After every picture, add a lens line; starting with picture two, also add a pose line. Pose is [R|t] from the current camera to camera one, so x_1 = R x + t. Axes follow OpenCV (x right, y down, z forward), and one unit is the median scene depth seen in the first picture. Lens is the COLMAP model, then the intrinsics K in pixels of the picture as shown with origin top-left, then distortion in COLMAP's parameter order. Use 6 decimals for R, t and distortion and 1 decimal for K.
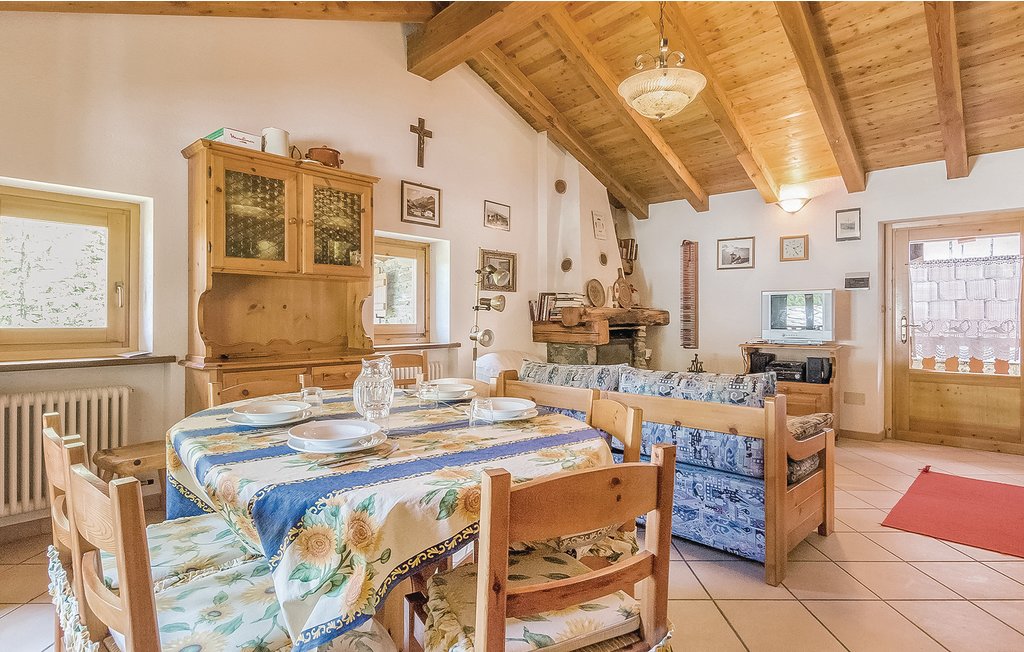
lens RADIAL K [[517.1, 0, 530.6], [0, 517.1, 323.3], [0, 0, 1]] dist [0.000426, -0.000224]
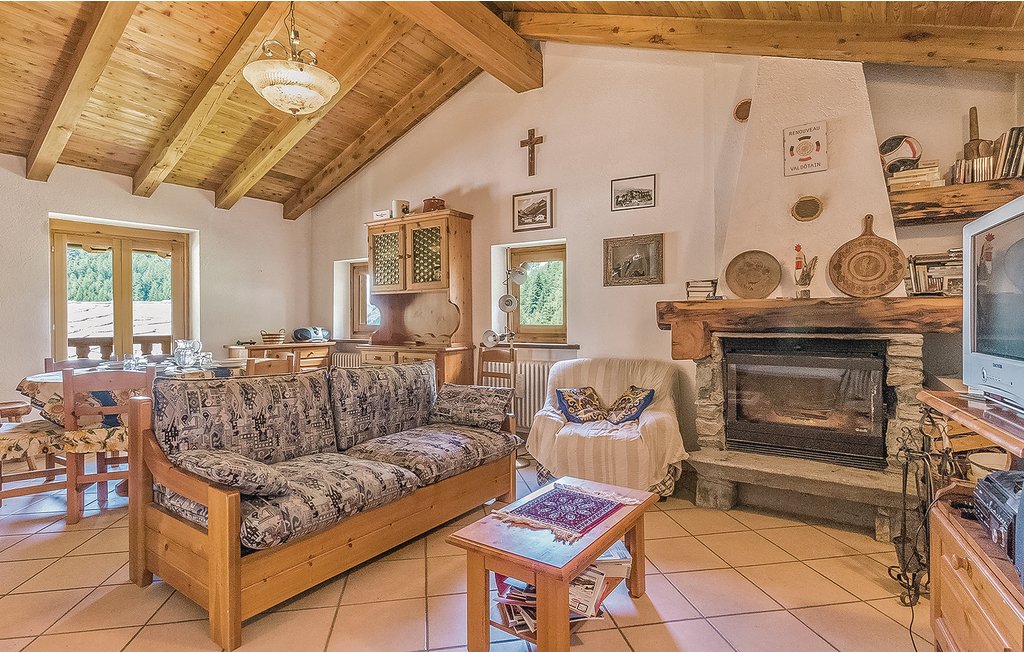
lens RADIAL K [[501.6, 0, 512.0], [0, 501.6, 326.0], [0, 0, 1]] dist [0.012821, -0.000004]
pose [[0.178417, 0.012969, -0.983869, 0.693142], [-0.003242, 0.999915, 0.012592, -0.006779], [0.983950, 0.000943, 0.178444, 0.679265]]
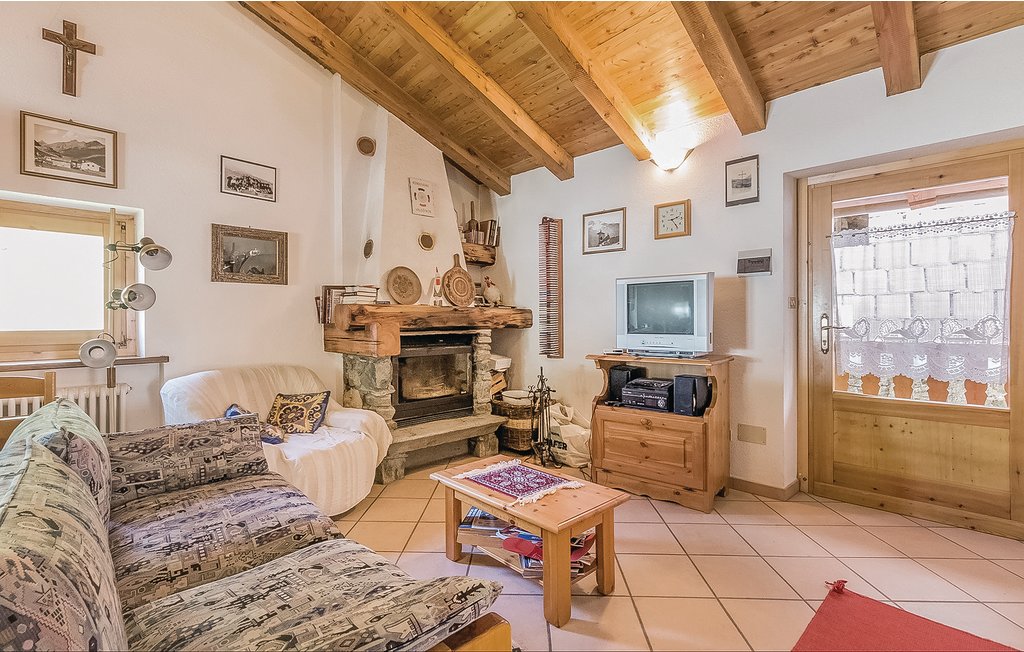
lens RADIAL K [[458.8, 0, 512.0], [0, 458.8, 326.0], [0, 0, 1]] dist [0.000198, -0.000026]
pose [[0.998956, -0.005876, -0.045296, 0.335841], [0.006043, 0.999975, 0.003555, -0.001921], [0.045274, -0.003825, 0.998967, 0.377245]]
